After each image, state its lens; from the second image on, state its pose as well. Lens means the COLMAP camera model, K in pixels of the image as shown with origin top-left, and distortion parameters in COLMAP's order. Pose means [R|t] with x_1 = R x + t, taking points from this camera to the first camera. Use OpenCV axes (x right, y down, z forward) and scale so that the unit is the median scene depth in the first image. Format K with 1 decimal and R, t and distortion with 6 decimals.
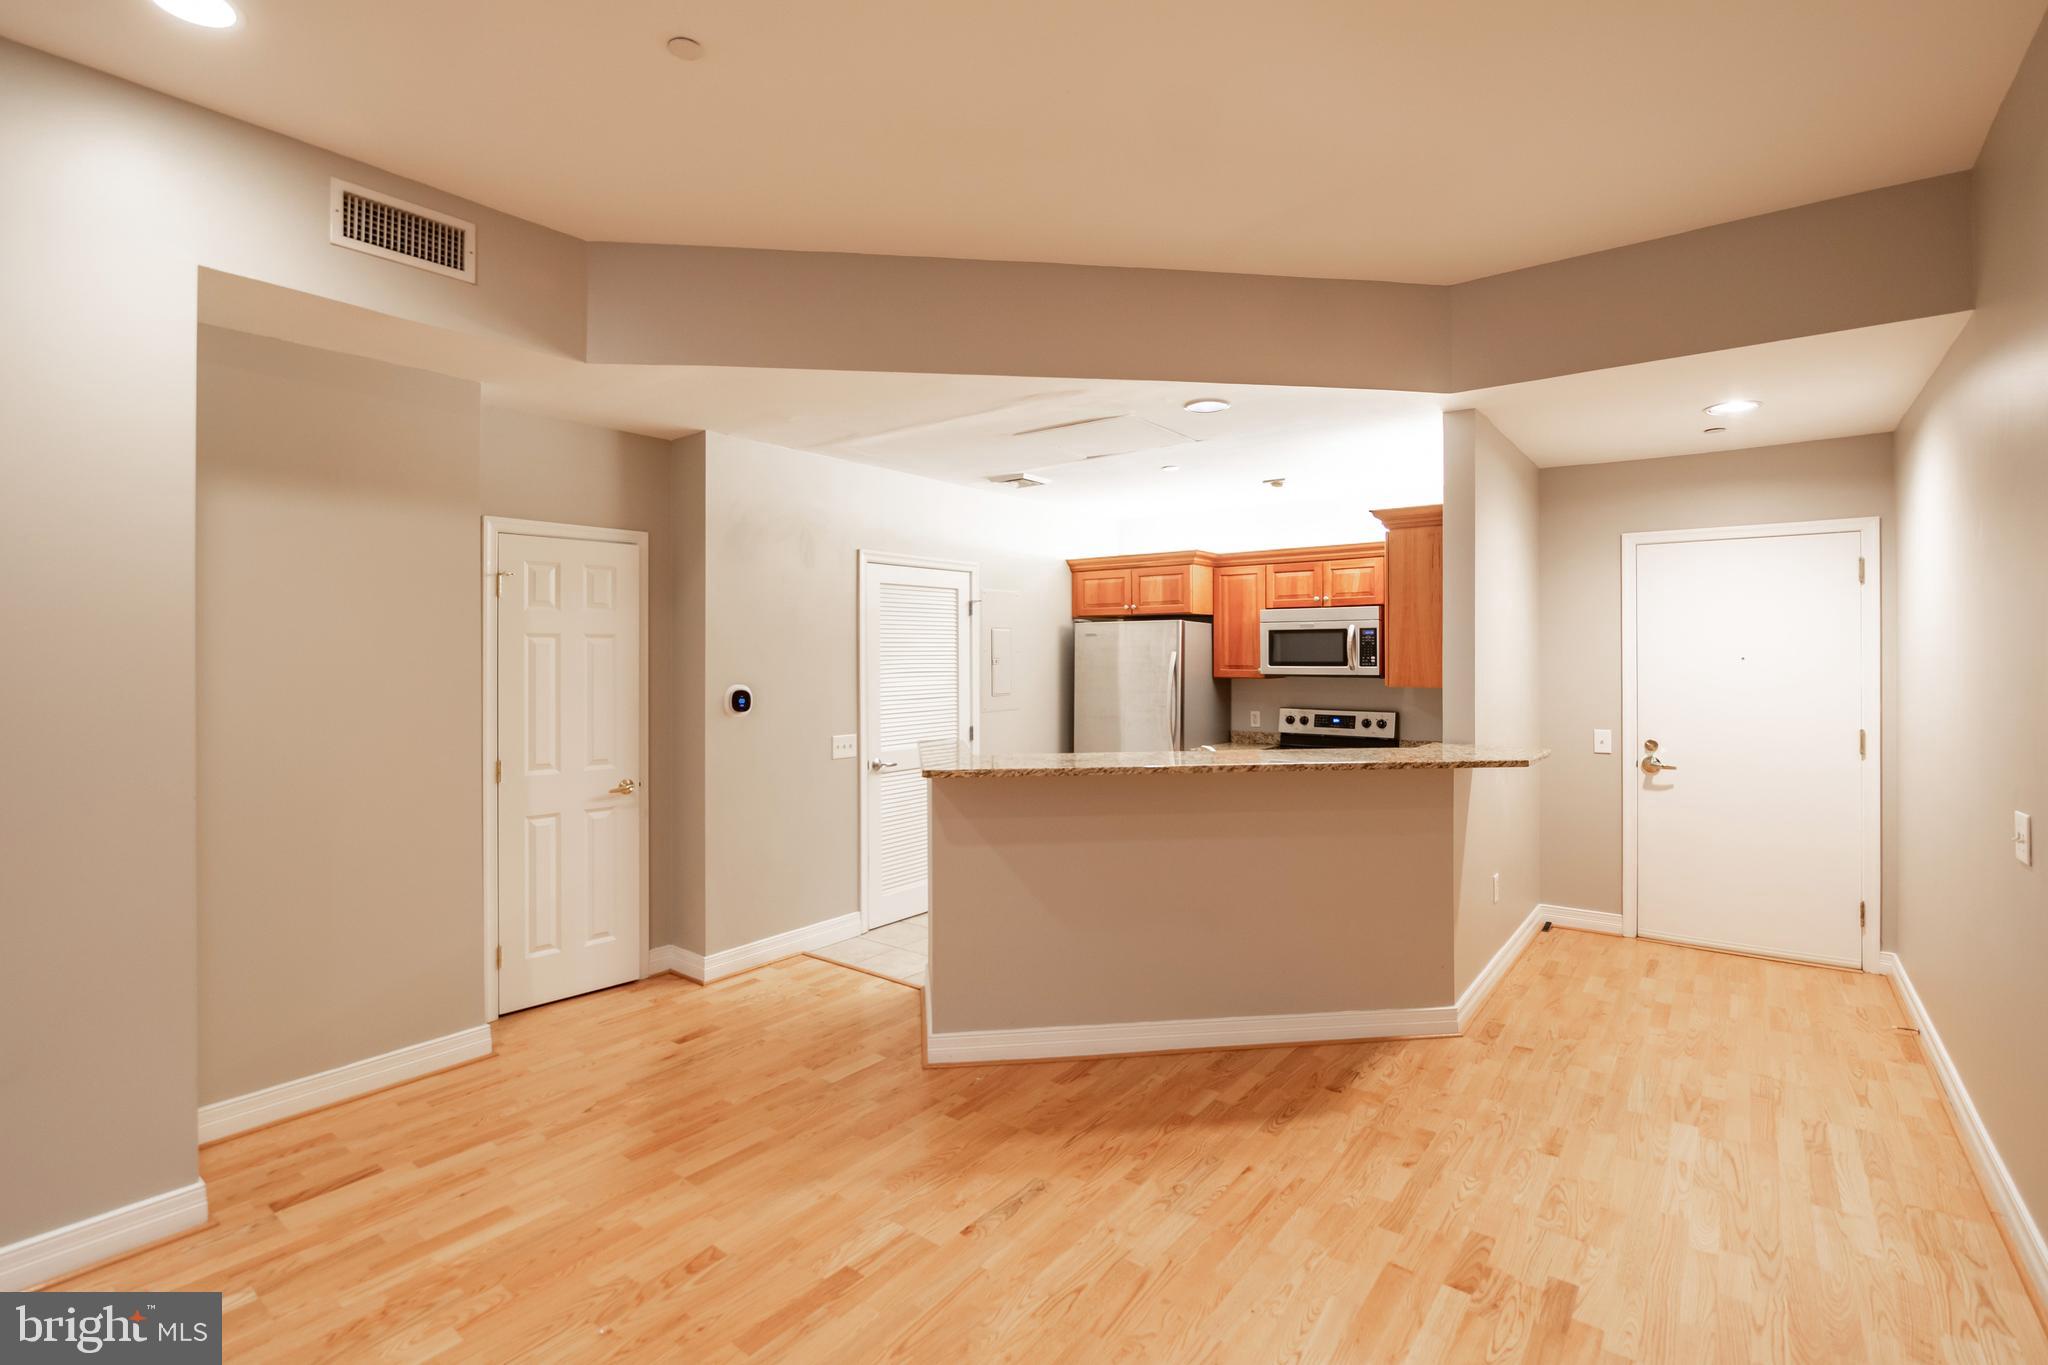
lens RADIAL K [[911.1, 0, 1022.2], [0, 911.1, 649.2], [0, 0, 1]] dist [-0.015316, 0.000023]
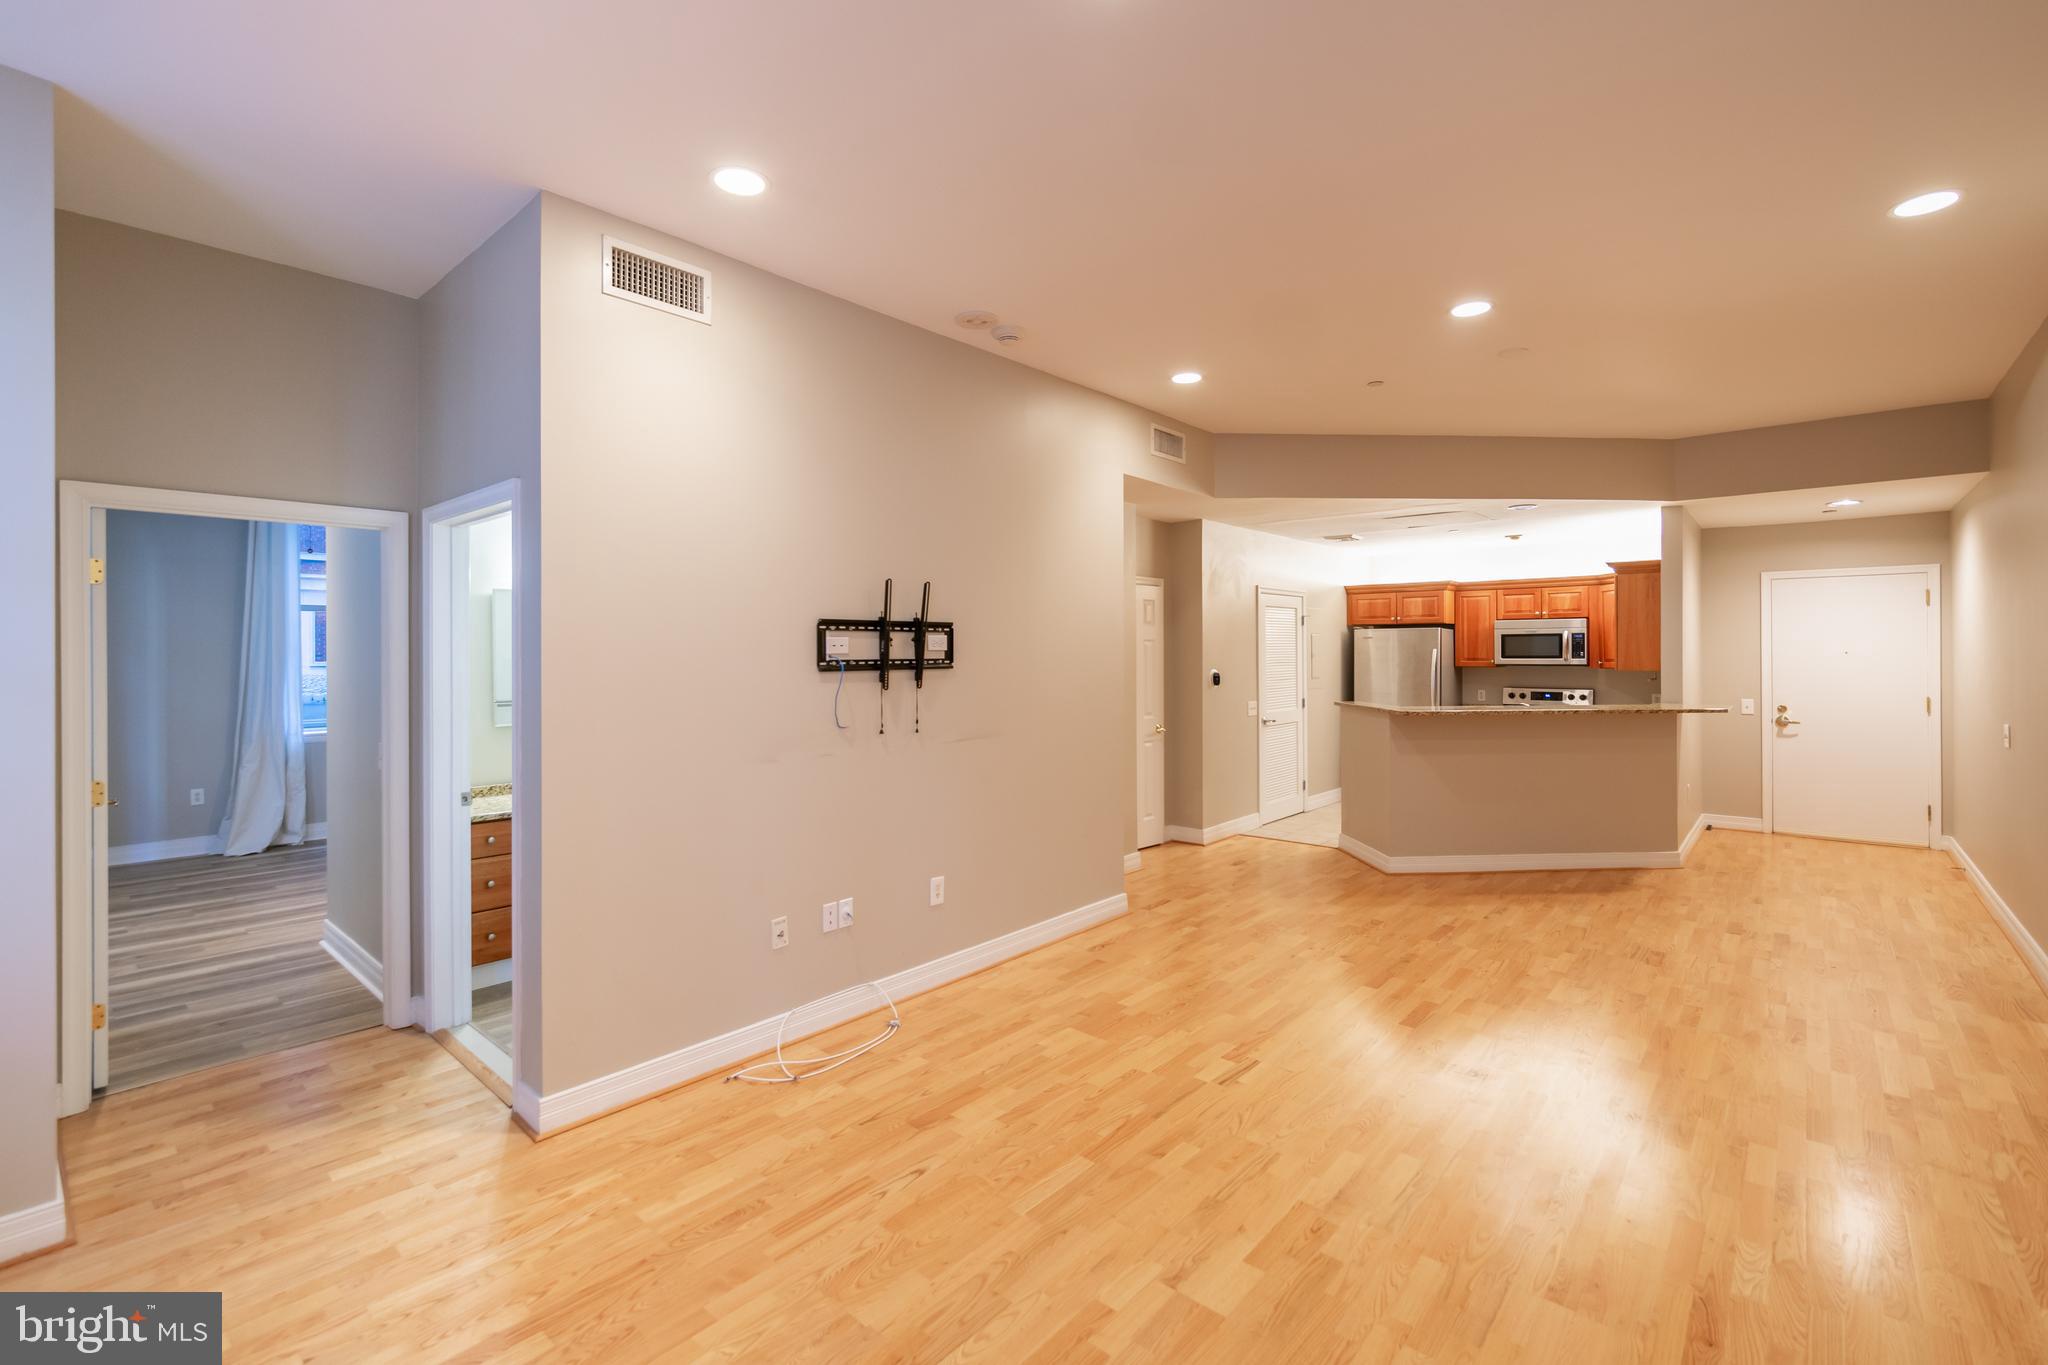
lens RADIAL K [[886.3, 0, 1019.2], [0, 886.3, 647.9], [0, 0, 1]] dist [0.000254, 0.000194]
pose [[0.998610, -0.002224, -0.052653, -0.515126], [0.002286, 0.999997, 0.001116, -0.002541], [0.052650, -0.001235, 0.998612, -0.569306]]
